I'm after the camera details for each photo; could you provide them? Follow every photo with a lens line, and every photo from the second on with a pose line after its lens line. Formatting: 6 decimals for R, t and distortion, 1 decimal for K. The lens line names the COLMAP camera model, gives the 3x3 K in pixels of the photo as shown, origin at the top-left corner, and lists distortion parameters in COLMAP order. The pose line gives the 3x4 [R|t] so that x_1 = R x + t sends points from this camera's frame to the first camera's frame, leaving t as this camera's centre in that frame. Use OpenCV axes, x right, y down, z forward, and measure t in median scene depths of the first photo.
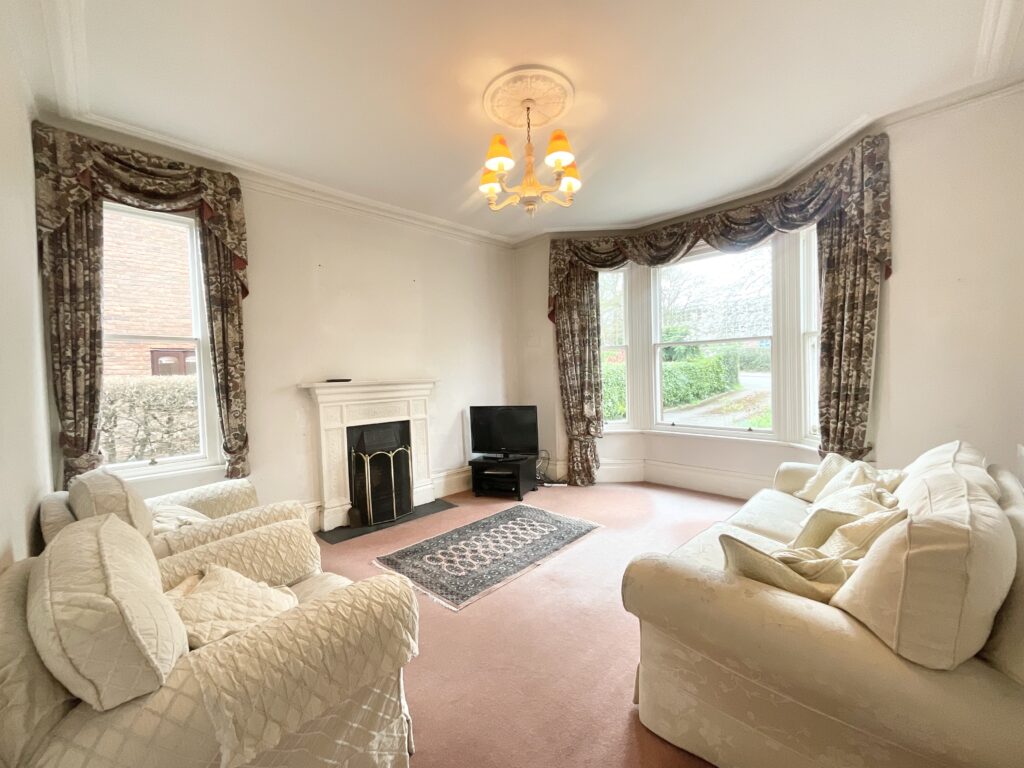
lens RADIAL K [[416.1, 0, 512.0], [0, 416.1, 384.0], [0, 0, 1]] dist [-0.000642, -0.000062]
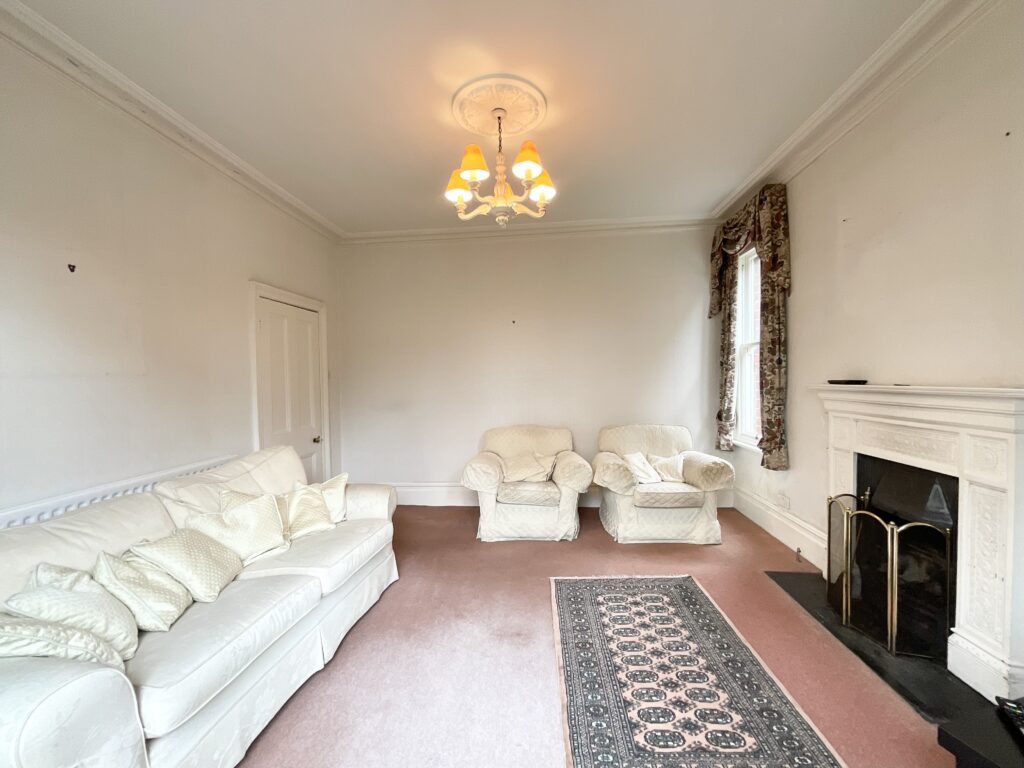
lens RADIAL K [[416.1, 0, 512.0], [0, 416.1, 384.0], [0, 0, 1]] dist [-0.000642, -0.000062]
pose [[-0.759731, 0.048113, -0.648455, 0.473078], [0.012972, 0.998182, 0.058864, -0.055112], [0.650108, 0.036309, -0.758974, 1.229661]]
